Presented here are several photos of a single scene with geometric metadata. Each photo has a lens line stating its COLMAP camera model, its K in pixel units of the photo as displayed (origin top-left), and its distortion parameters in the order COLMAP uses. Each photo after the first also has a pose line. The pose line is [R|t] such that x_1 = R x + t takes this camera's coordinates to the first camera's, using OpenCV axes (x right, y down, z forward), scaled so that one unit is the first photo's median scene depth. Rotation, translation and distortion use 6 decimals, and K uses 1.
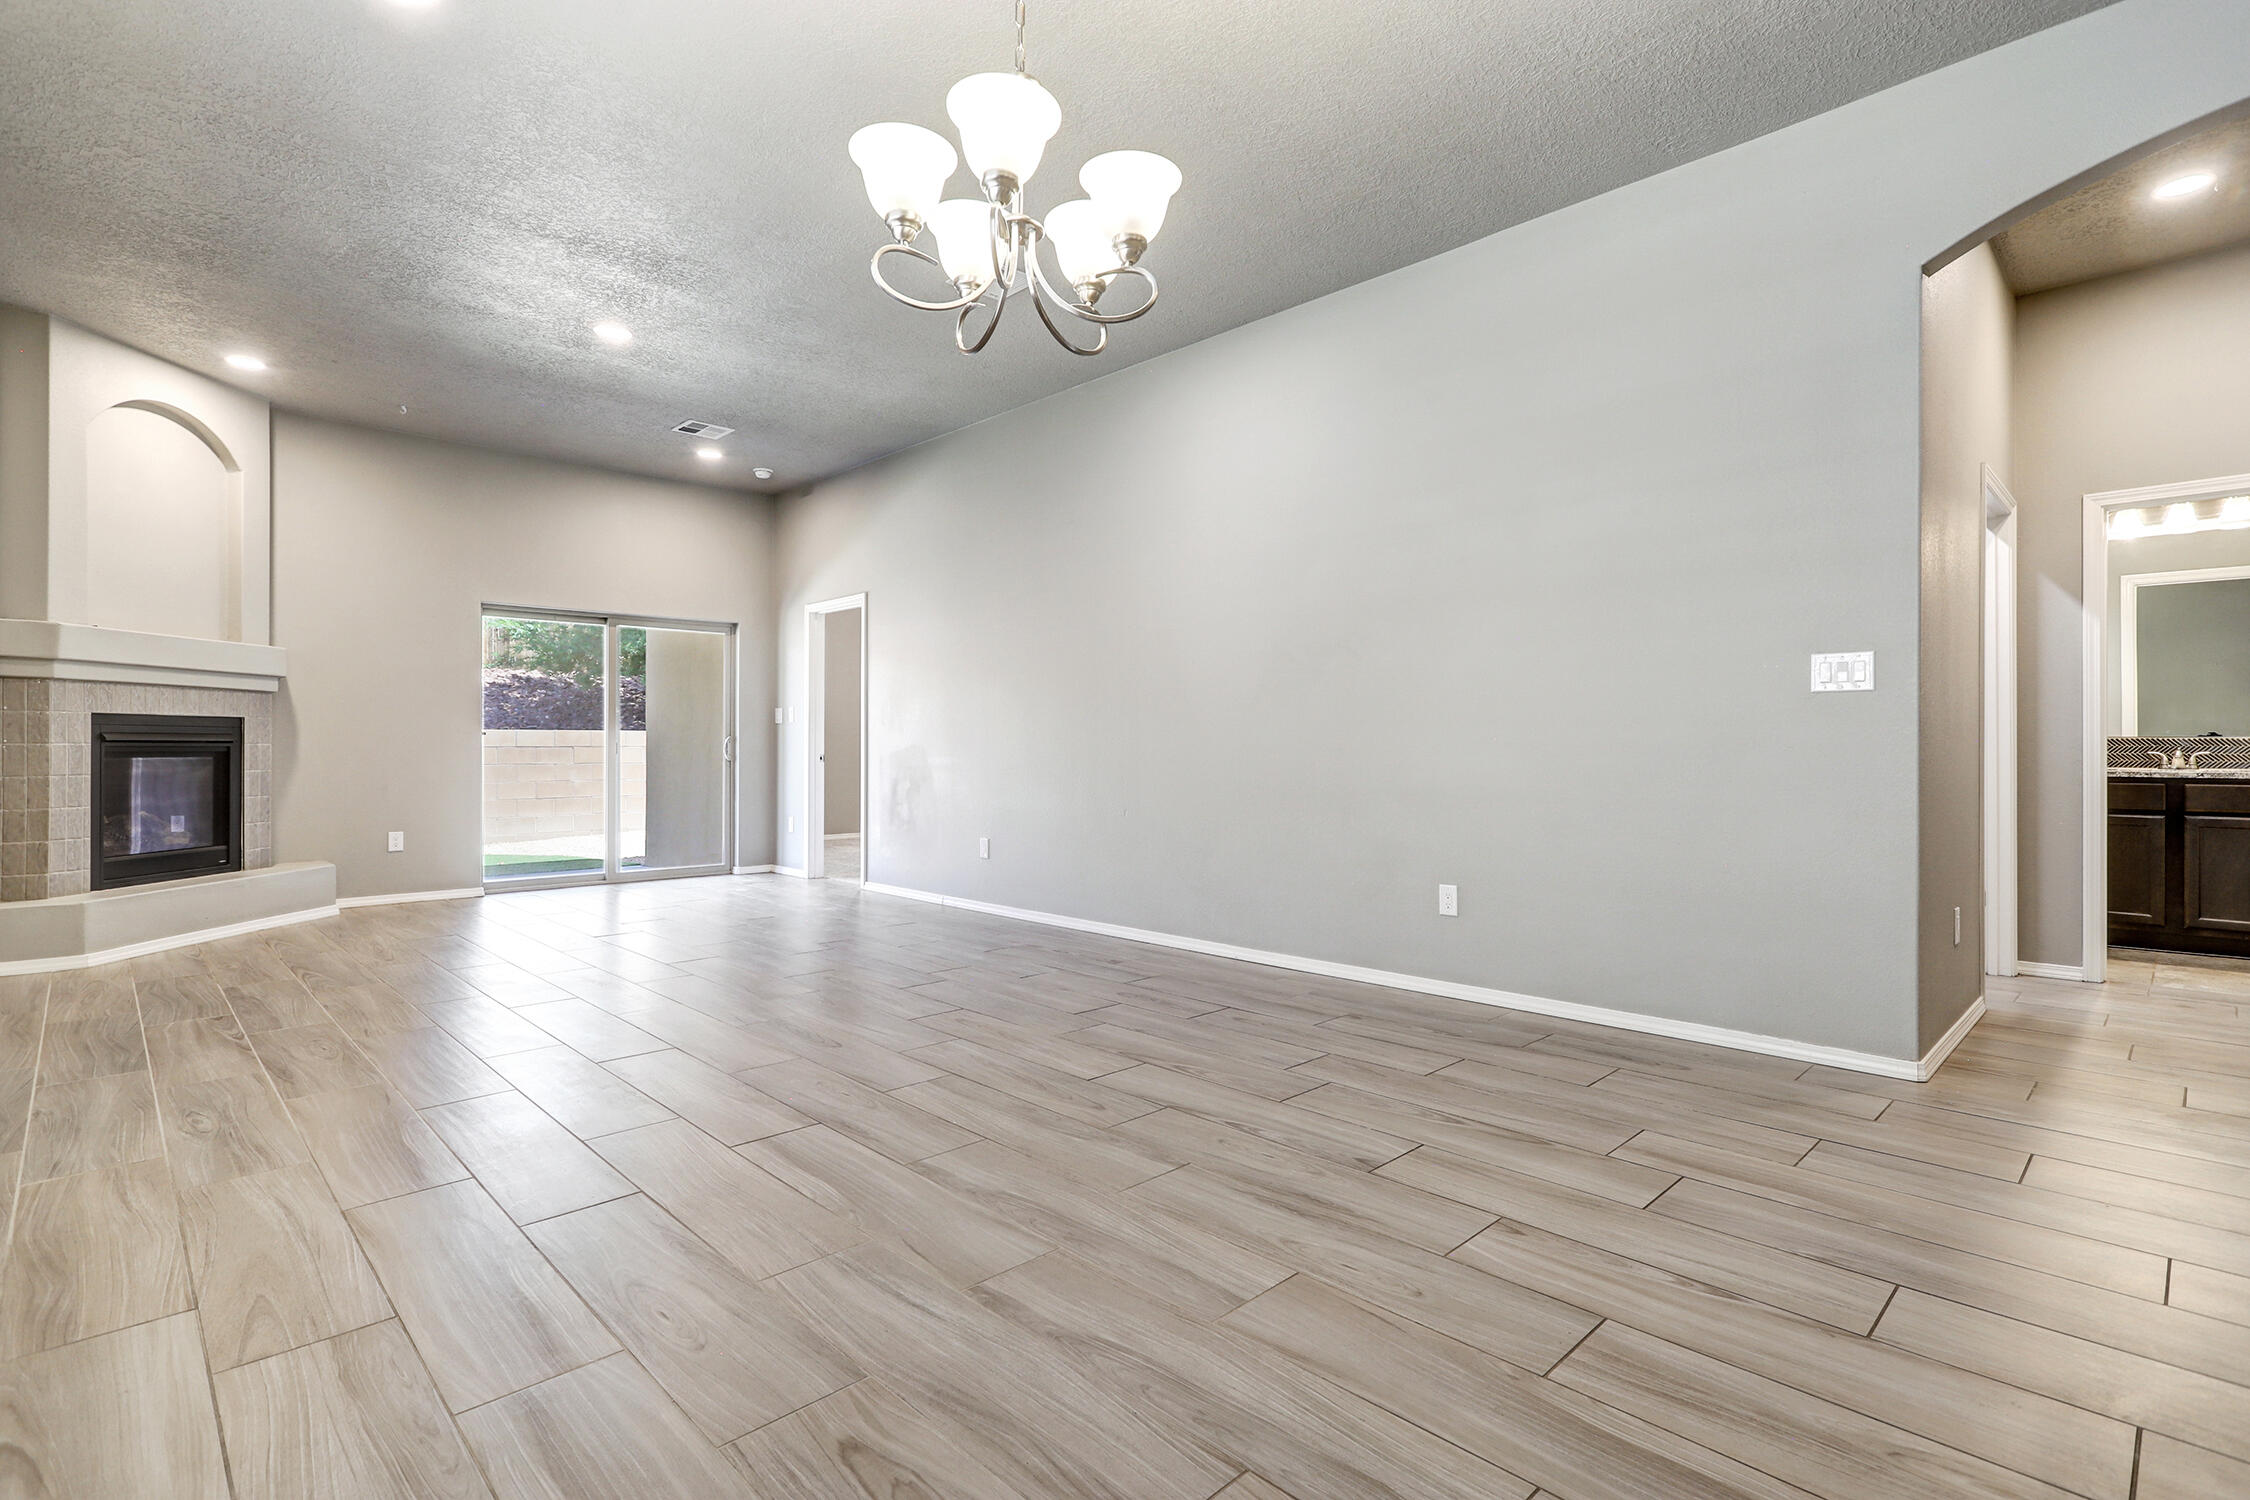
lens RADIAL K [[1058.0, 0, 1138.7], [0, 1058.0, 748.7], [0, 0, 1]] dist [0.000739, 0.000052]
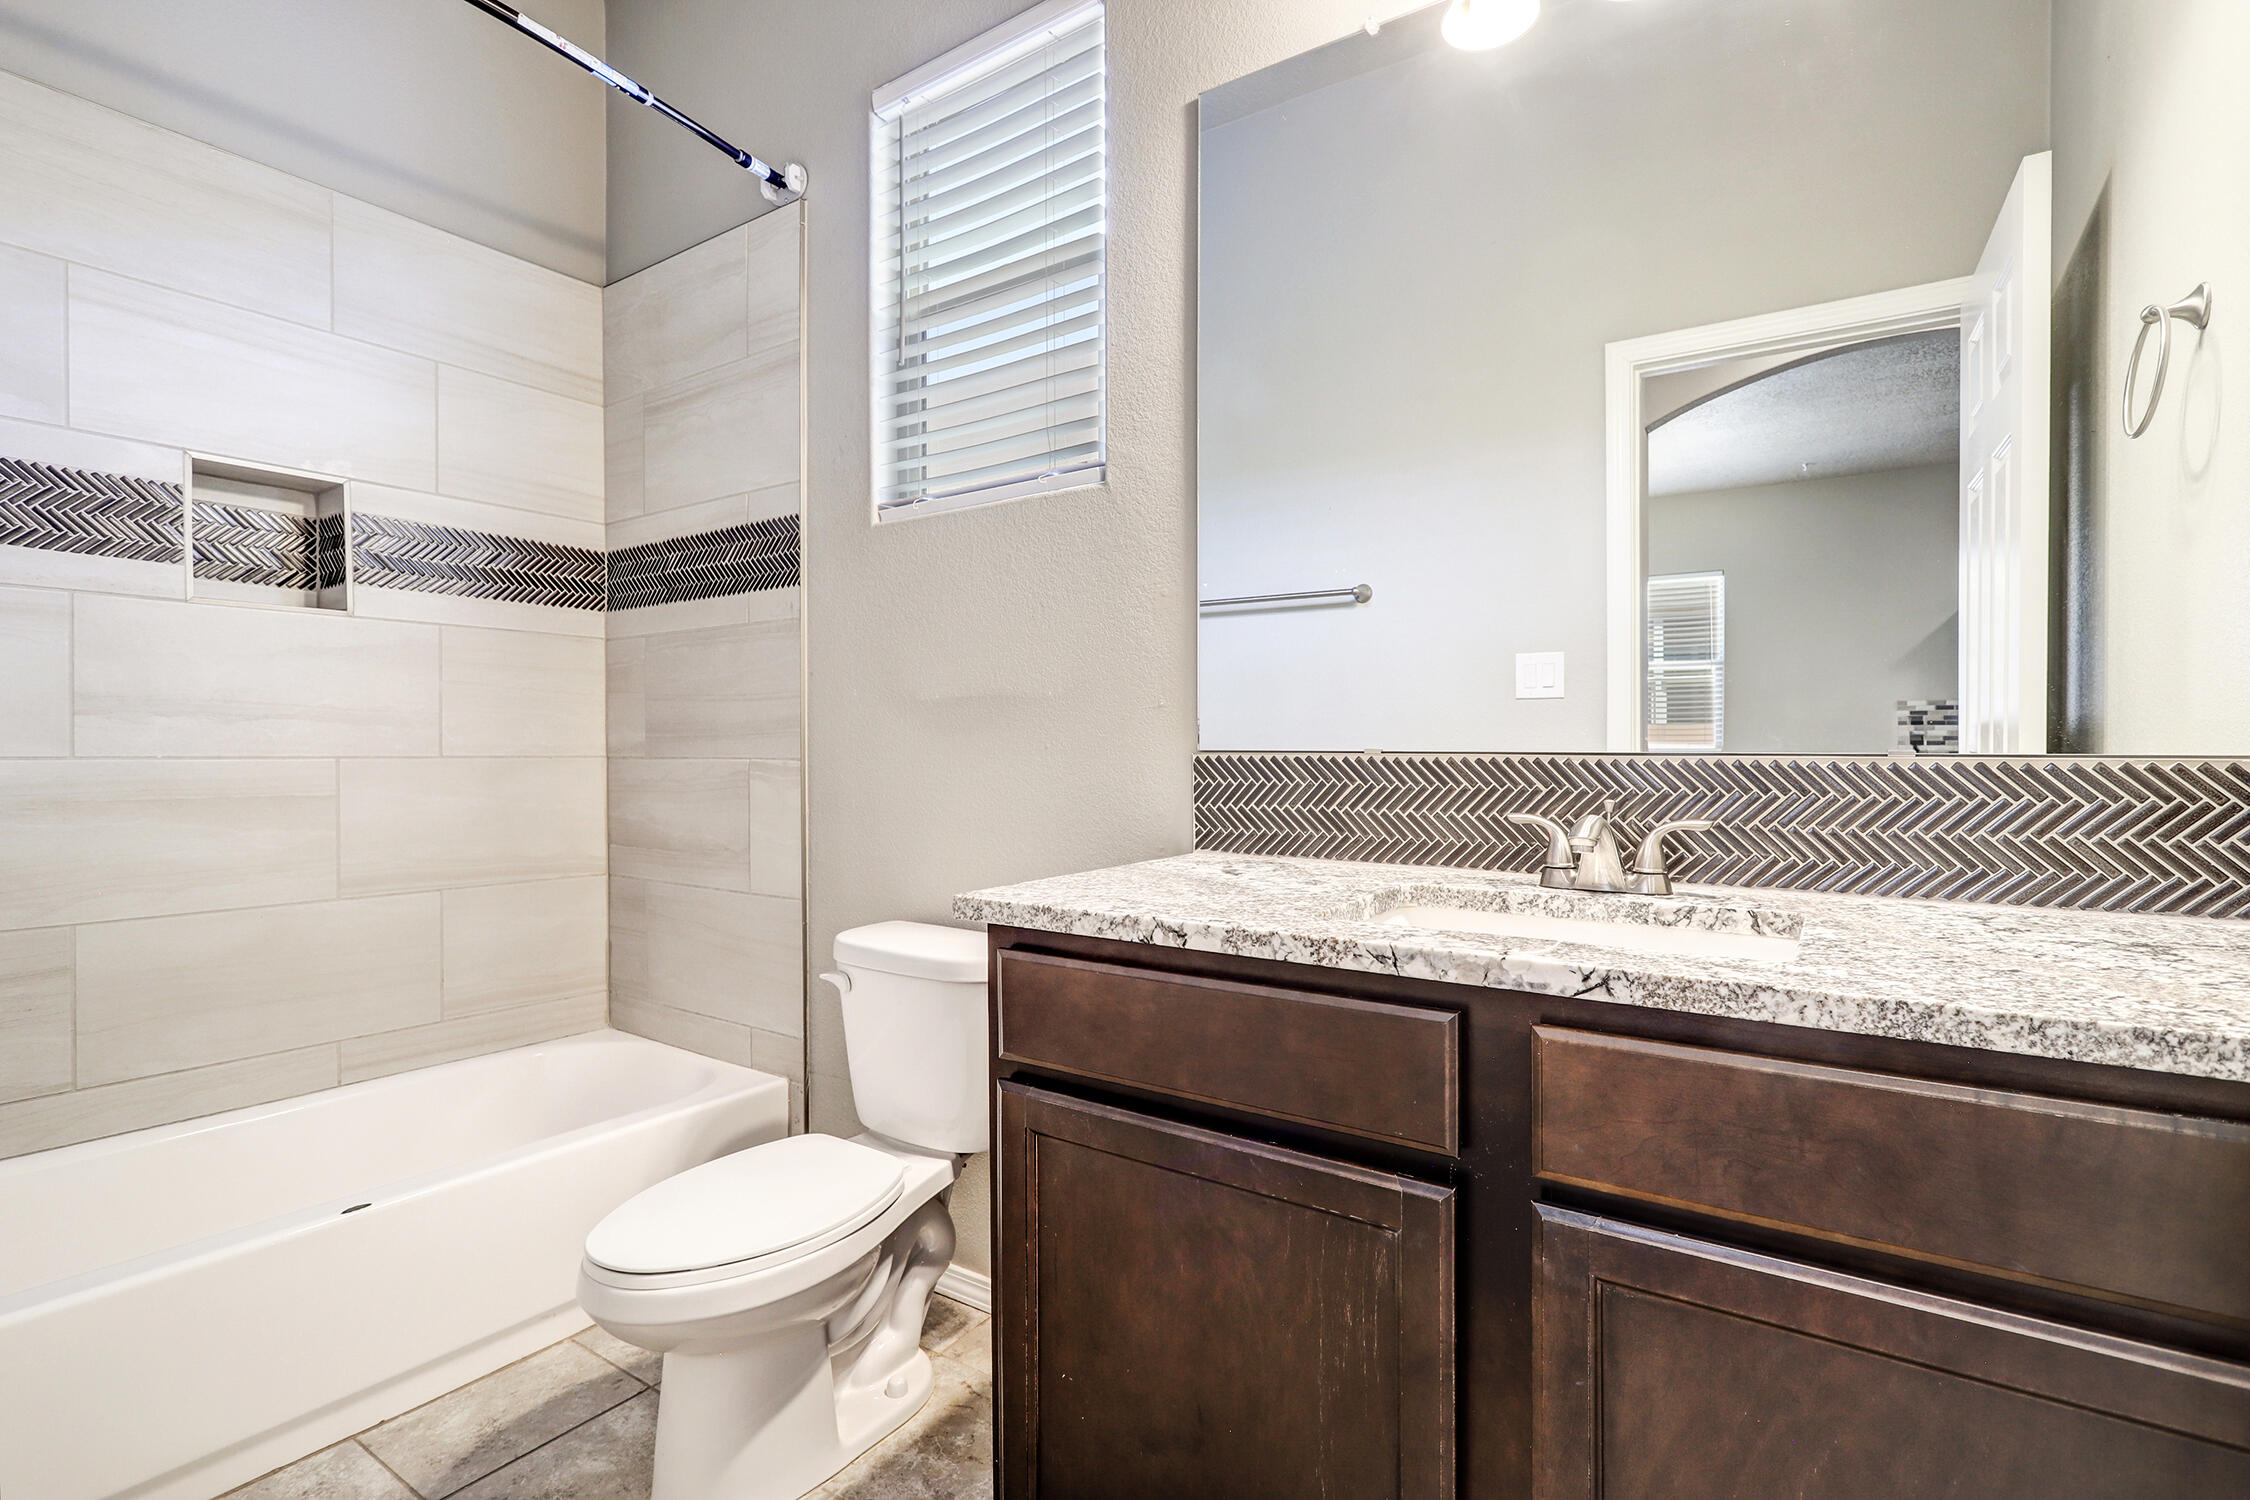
lens RADIAL K [[1058.0, 0, 1138.7], [0, 1058.0, 748.7], [0, 0, 1]] dist [0.000739, 0.000052]
pose [[0.983956, 0.000295, 0.178411, 0.884990], [0.000735, 0.999983, -0.005706, -0.012613], [-0.178409, 0.005746, 0.983940, 0.829766]]
